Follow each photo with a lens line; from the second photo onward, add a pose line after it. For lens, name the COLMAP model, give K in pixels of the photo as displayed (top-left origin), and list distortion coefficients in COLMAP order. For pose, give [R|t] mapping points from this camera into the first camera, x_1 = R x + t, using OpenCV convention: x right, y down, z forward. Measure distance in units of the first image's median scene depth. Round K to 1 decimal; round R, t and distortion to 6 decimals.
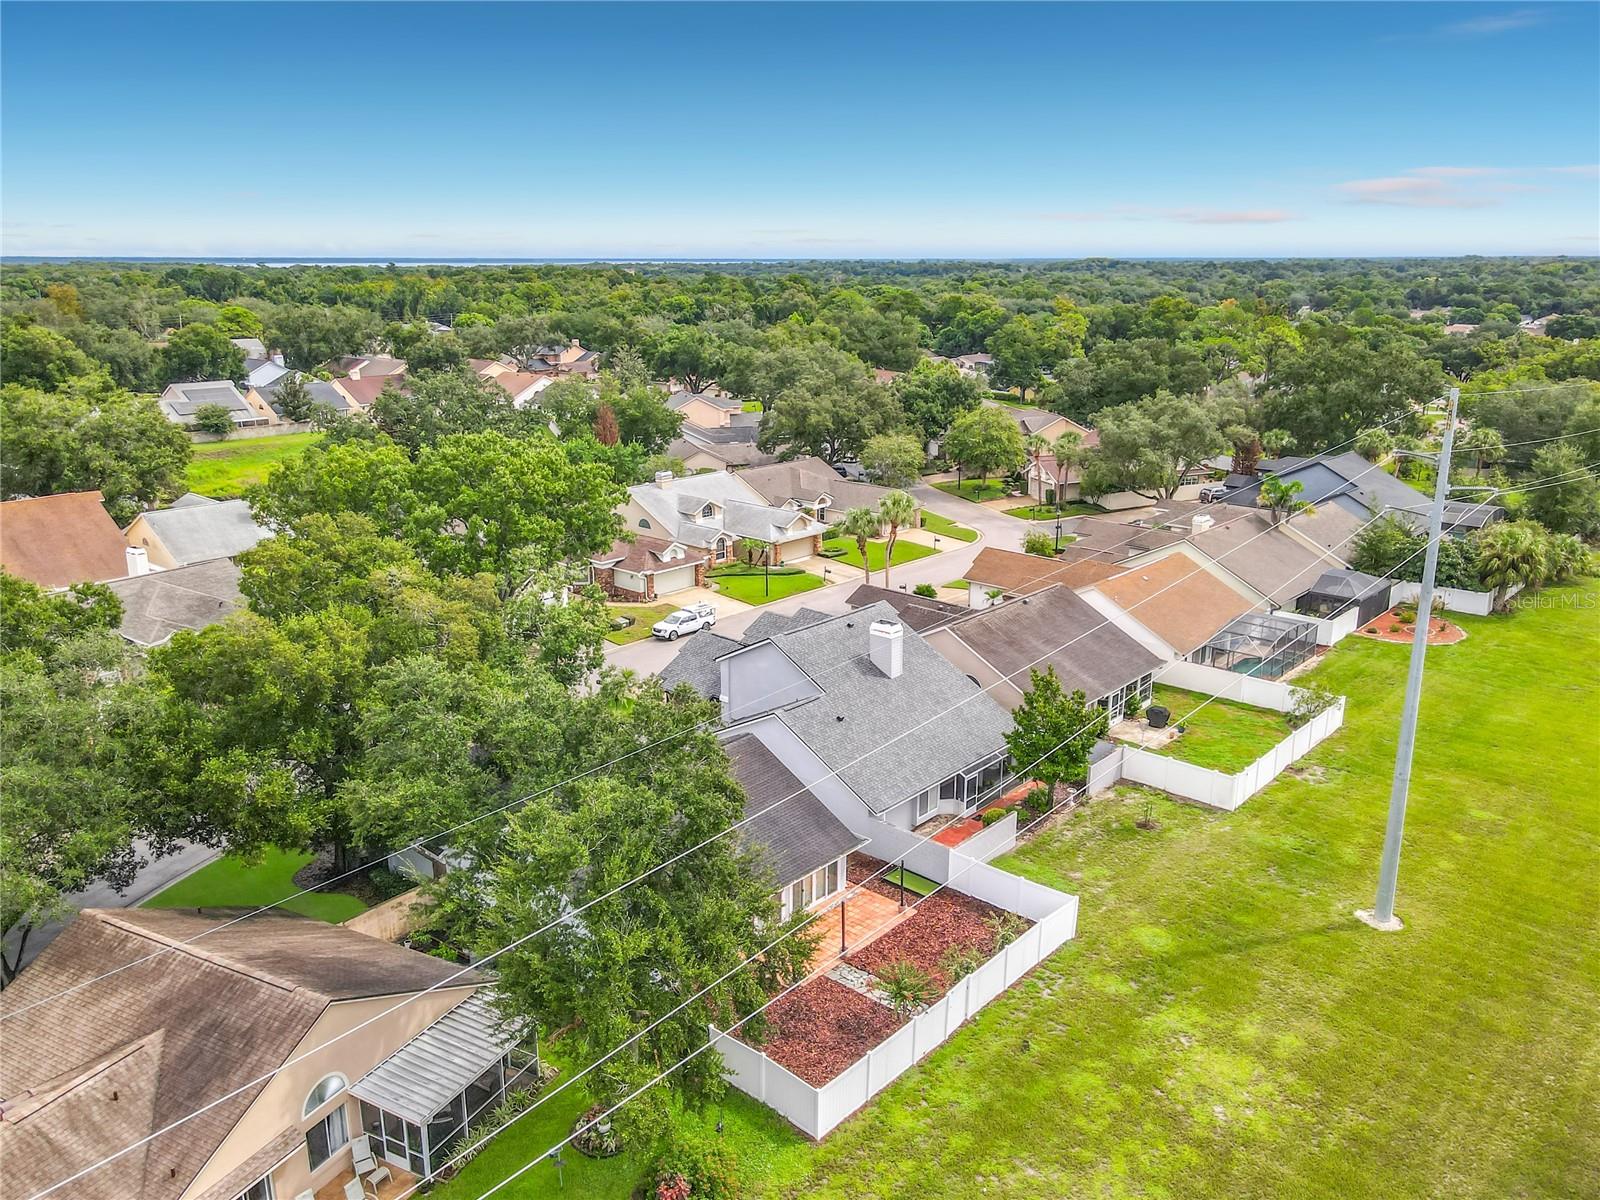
lens RADIAL K [[1174.9, 0, 800.0], [0, 1174.9, 600.0], [0, 0, 1]] dist [0.011994, 0.008267]
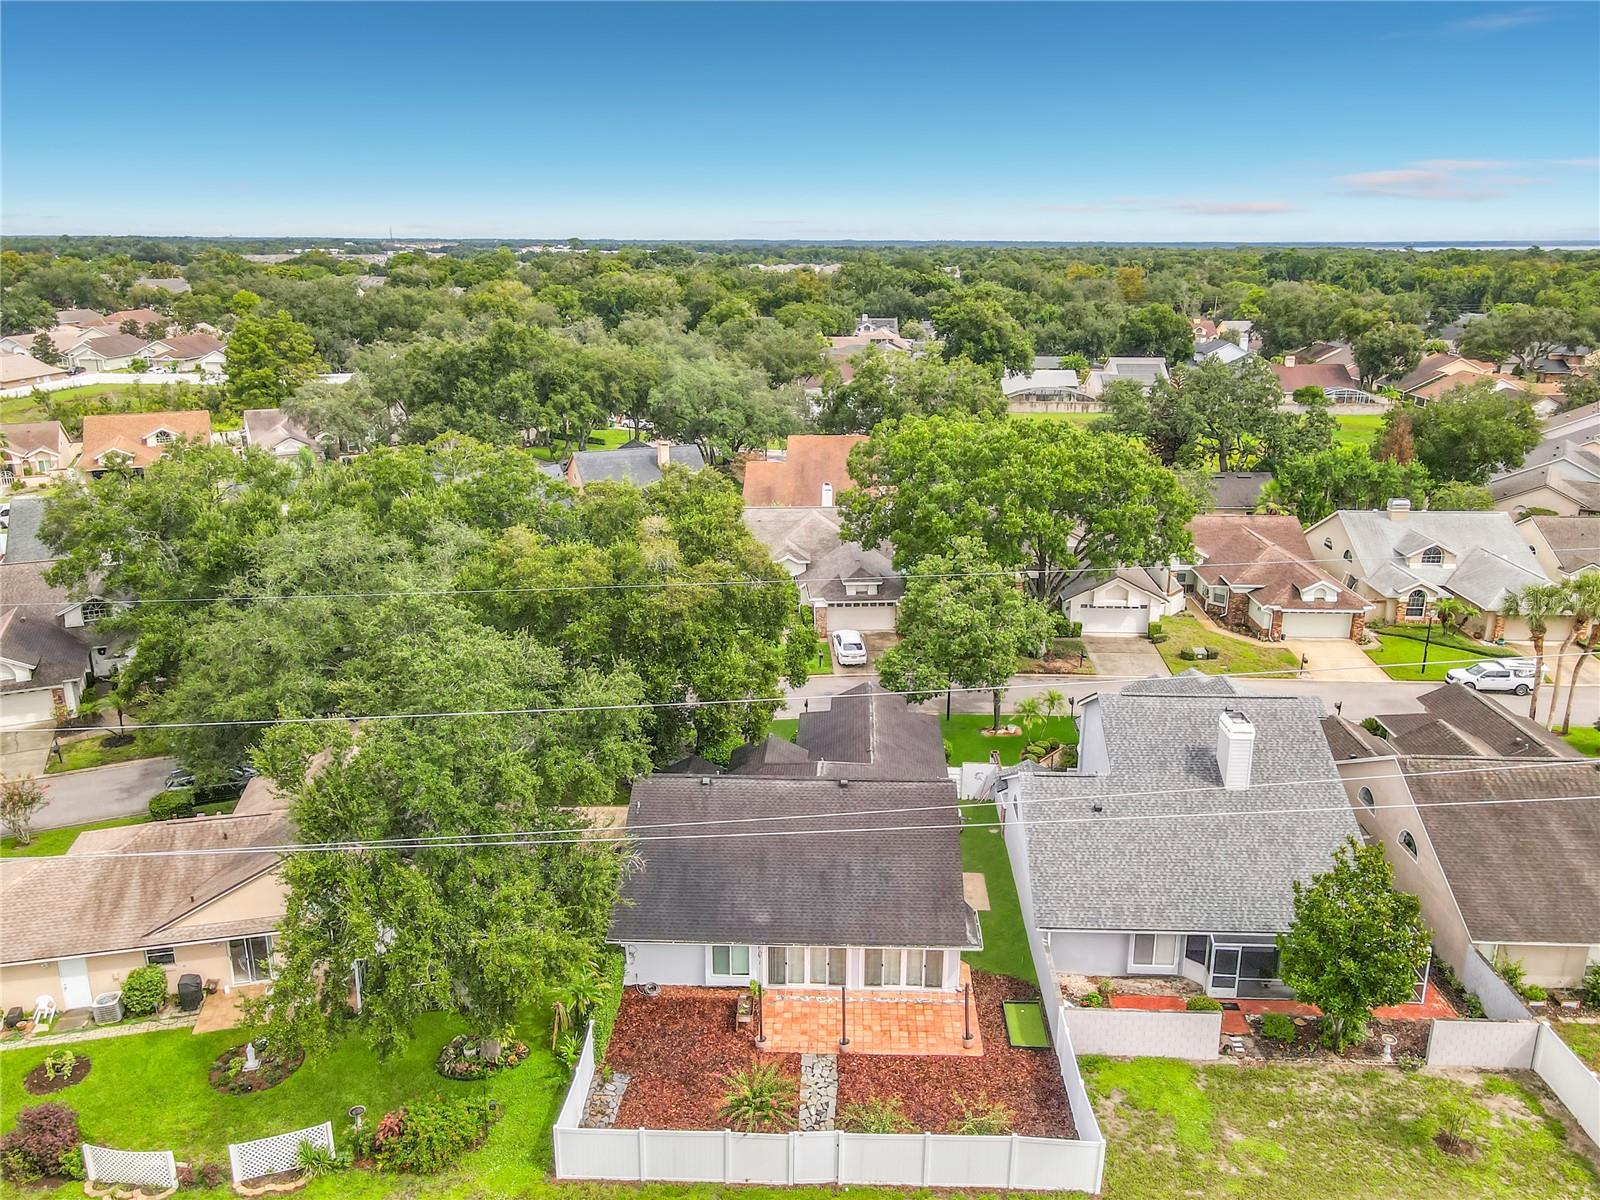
lens RADIAL K [[1174.9, 0, 800.0], [0, 1174.9, 600.0], [0, 0, 1]] dist [0.011994, 0.008267]
pose [[0.649332, 0.223764, -0.726841, 0.253493], [-0.214974, 0.970762, 0.106807, -0.043815], [0.729489, 0.086899, 0.678450, 0.165208]]
